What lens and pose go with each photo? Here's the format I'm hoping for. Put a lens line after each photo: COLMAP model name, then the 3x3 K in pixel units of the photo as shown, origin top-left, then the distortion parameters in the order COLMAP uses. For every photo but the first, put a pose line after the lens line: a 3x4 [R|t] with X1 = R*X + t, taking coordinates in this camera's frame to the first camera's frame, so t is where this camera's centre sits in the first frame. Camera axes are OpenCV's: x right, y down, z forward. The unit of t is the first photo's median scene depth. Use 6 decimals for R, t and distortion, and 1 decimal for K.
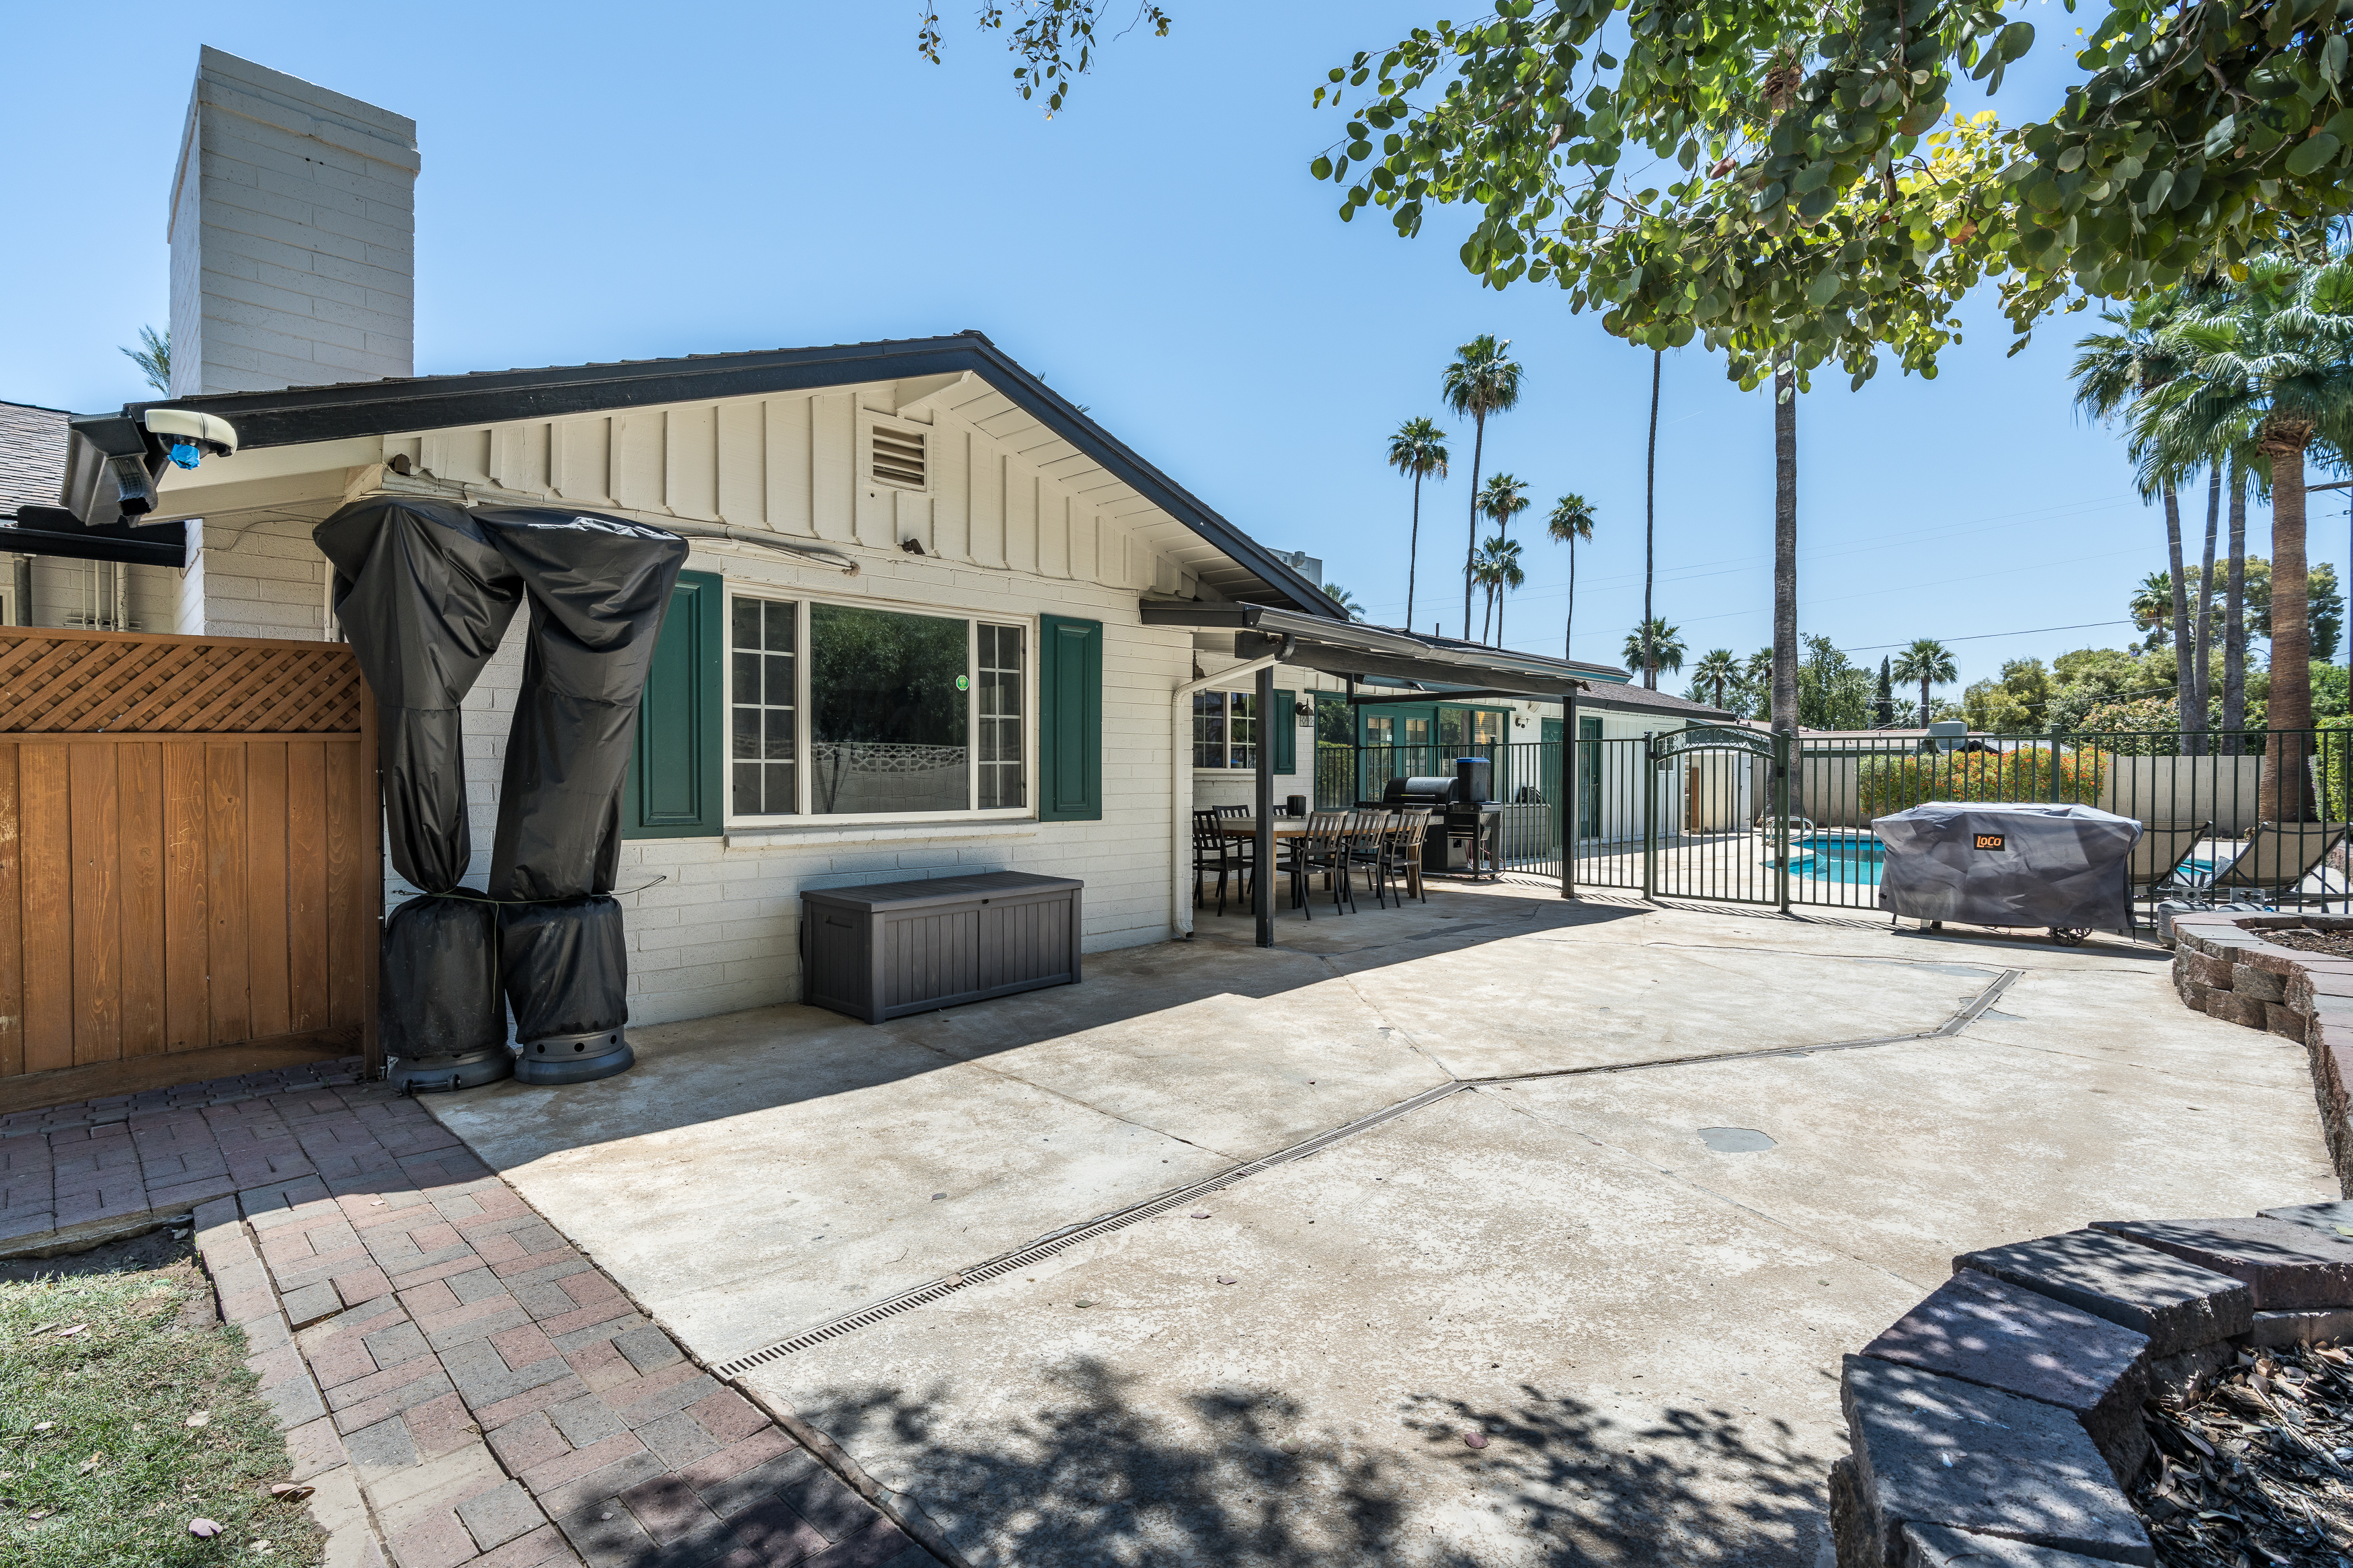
lens RADIAL K [[1097.3, 0, 1174.0], [0, 1097.3, 790.0], [0, 0, 1]] dist [-0.014571, 0.007191]
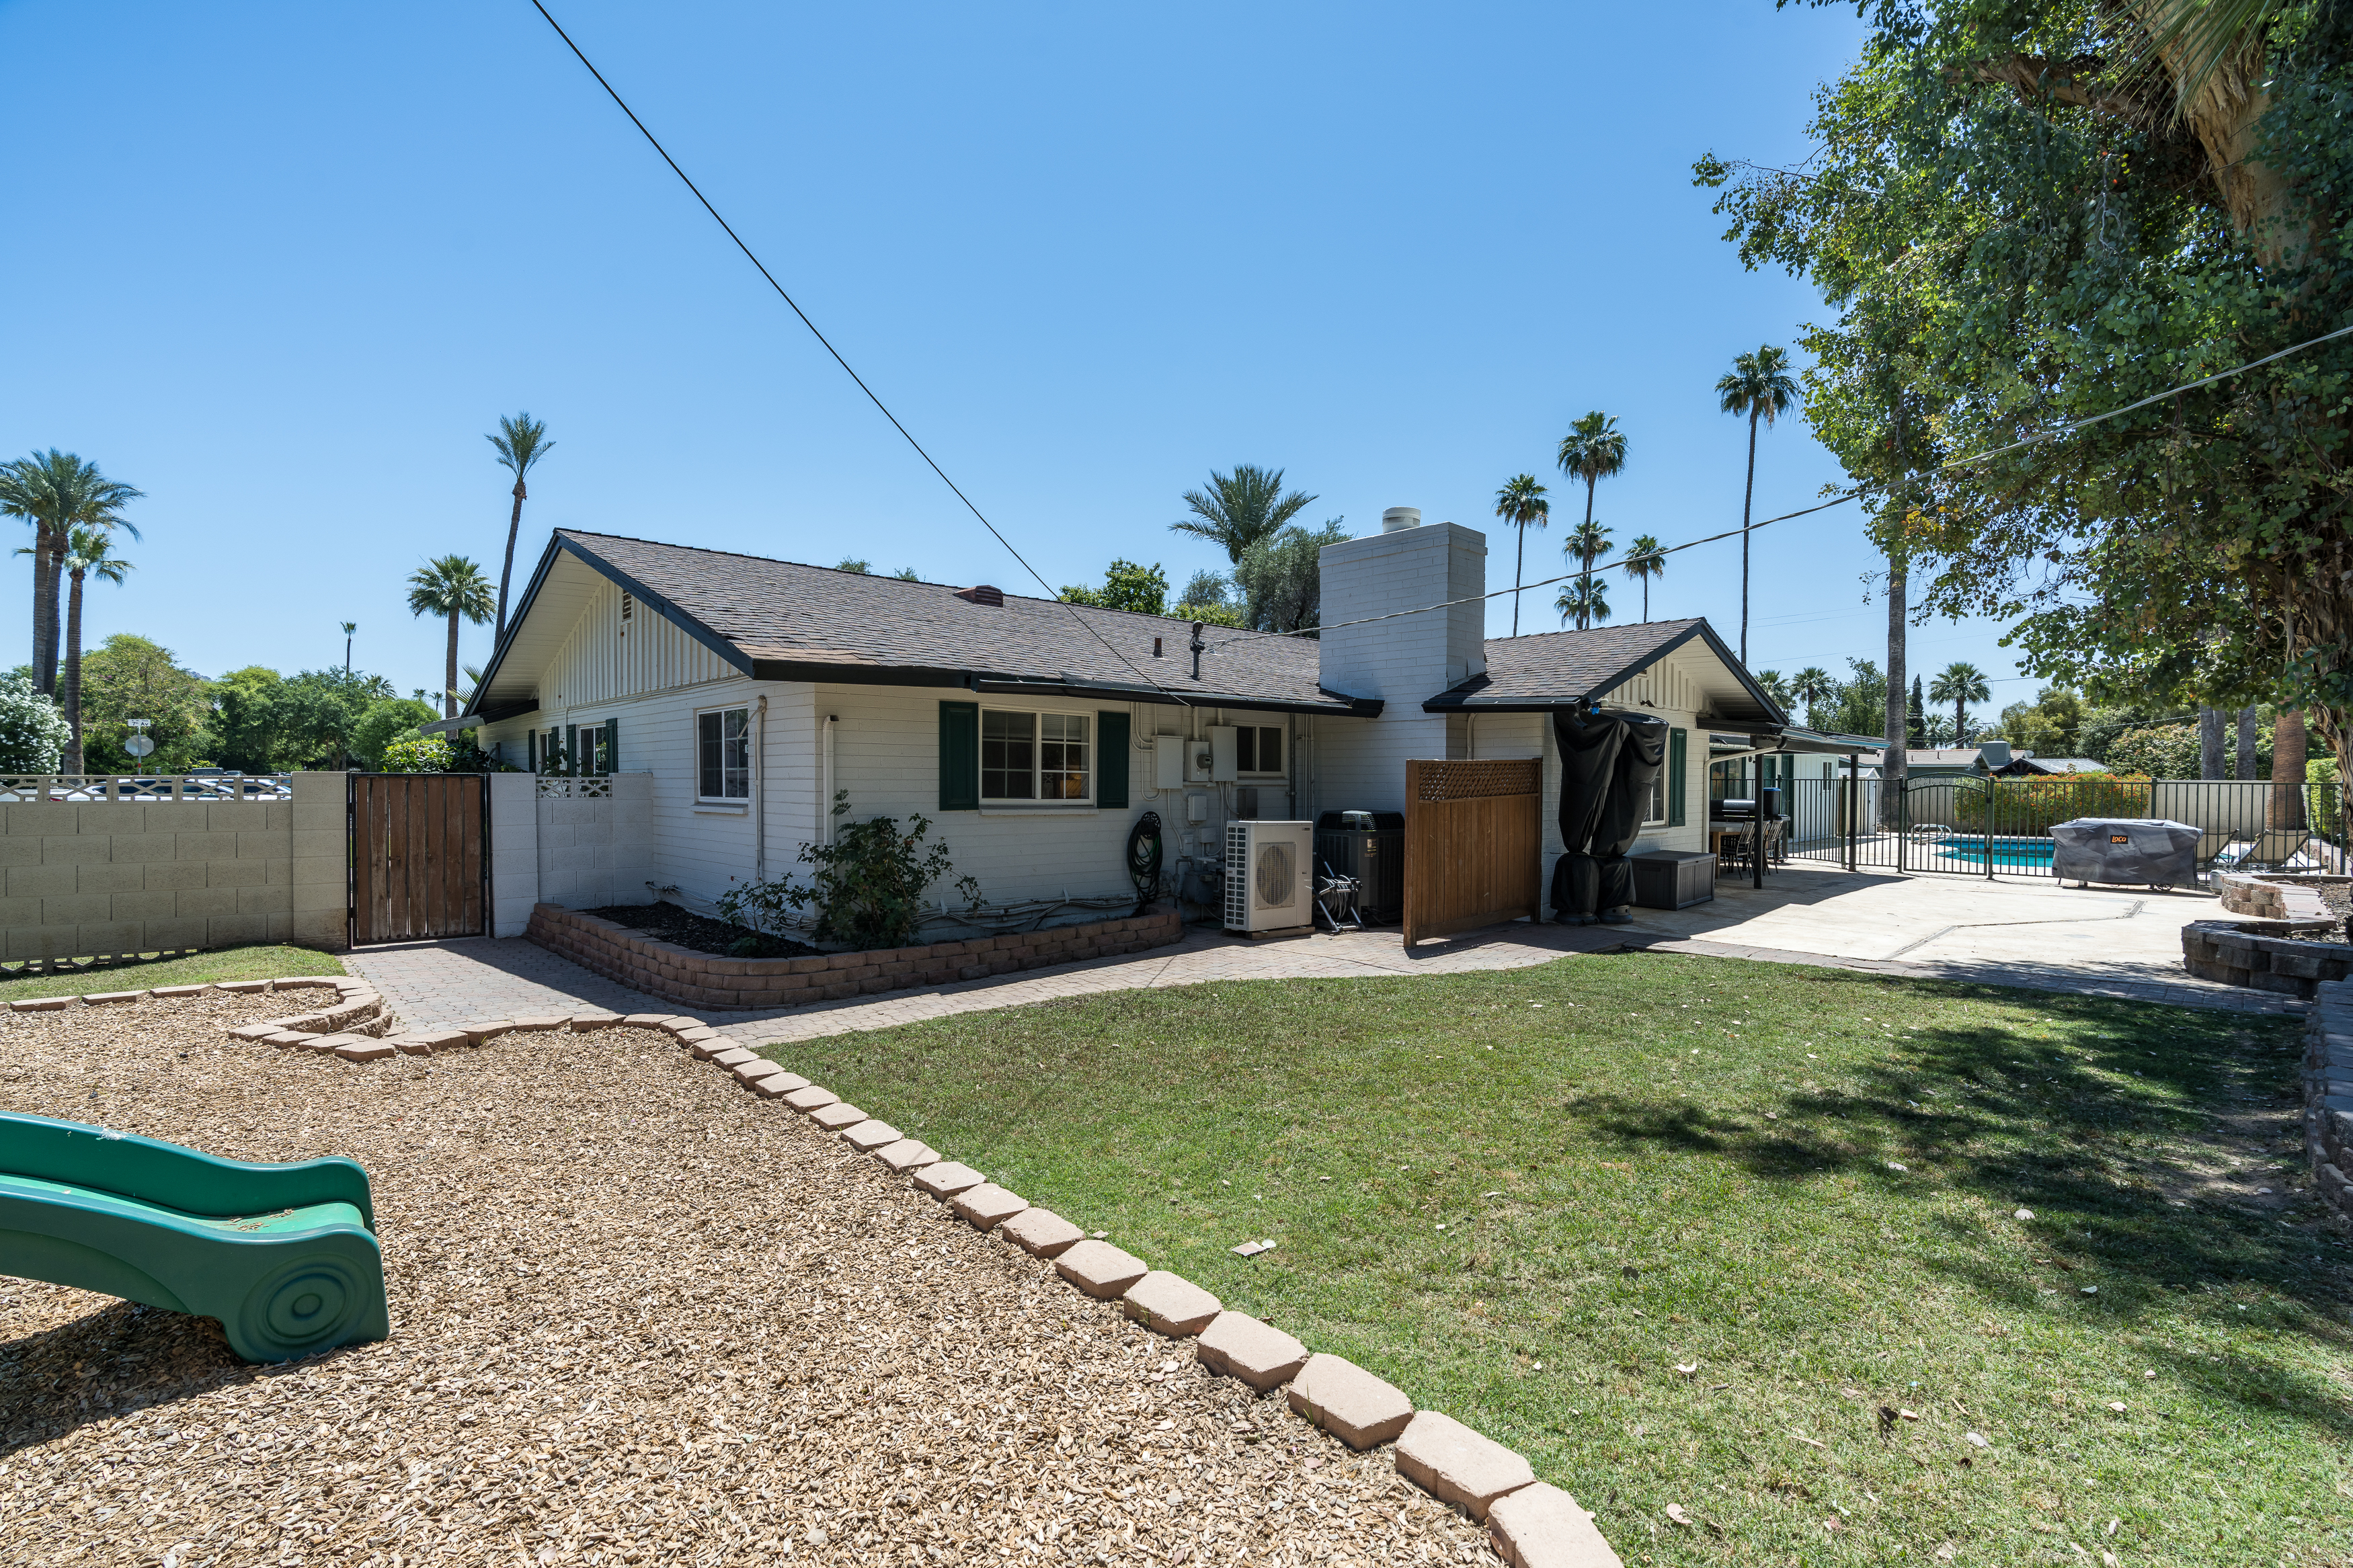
lens RADIAL K [[1047.1, 0, 1165.3], [0, 1047.1, 792.7], [0, 0, 1]] dist [-0.011870, 0.000336]
pose [[0.999364, 0.006461, -0.035065, -0.136022], [-0.006439, 0.999979, 0.000755, -0.003905], [0.035069, -0.000529, 0.999385, -0.138061]]
